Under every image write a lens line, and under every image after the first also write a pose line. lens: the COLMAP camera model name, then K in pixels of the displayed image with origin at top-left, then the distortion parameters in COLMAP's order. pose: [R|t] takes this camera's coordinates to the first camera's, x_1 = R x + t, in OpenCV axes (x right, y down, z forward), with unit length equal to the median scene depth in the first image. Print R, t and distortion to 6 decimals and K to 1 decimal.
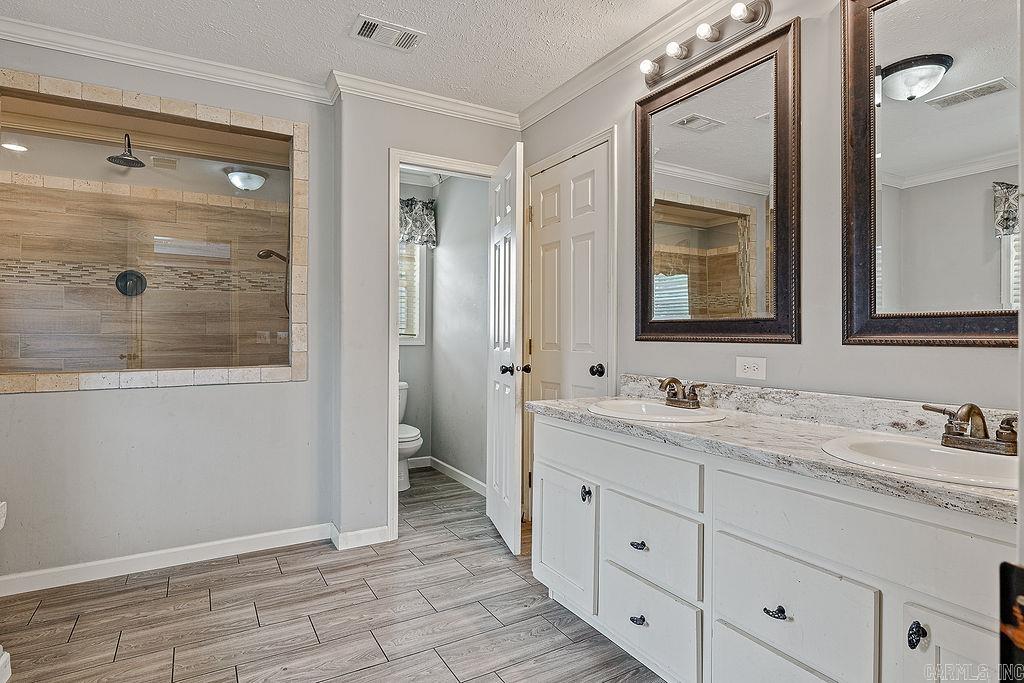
lens RADIAL K [[541.2, 0, 513.8], [0, 541.2, 335.7], [0, 0, 1]] dist [-0.001612, -0.000357]
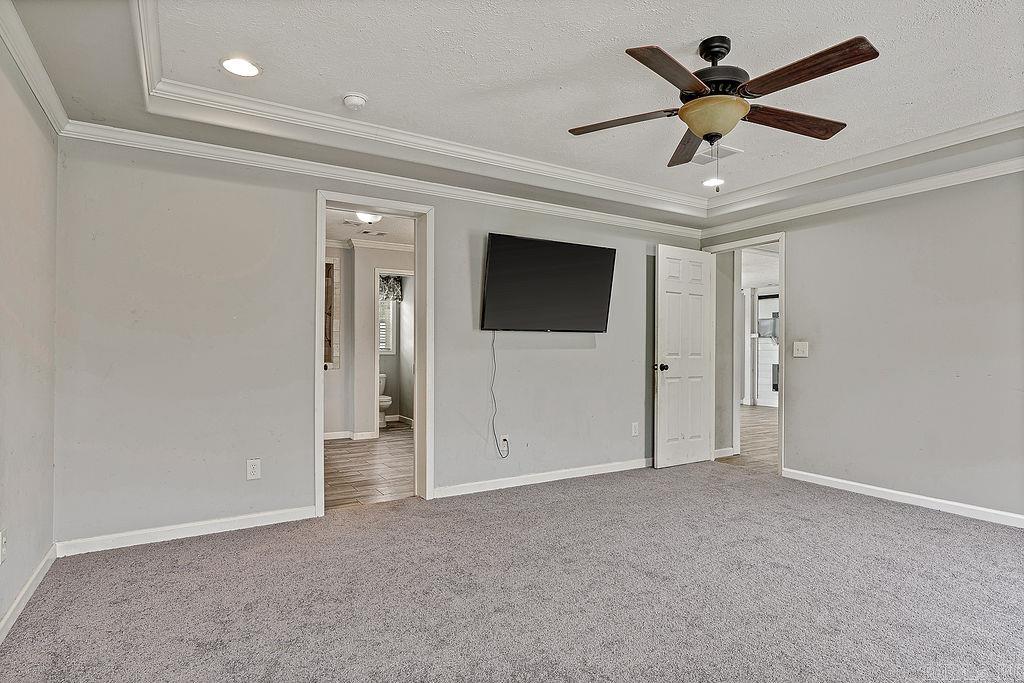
lens RADIAL K [[542.6, 0, 511.1], [0, 542.6, 352.1], [0, 0, 1]] dist [-0.003086, -0.000458]
pose [[0.999947, -0.000631, 0.010319, 0.401705], [0.000603, 0.999996, 0.002802, 0.004810], [-0.010321, -0.002795, 0.999943, -1.618837]]
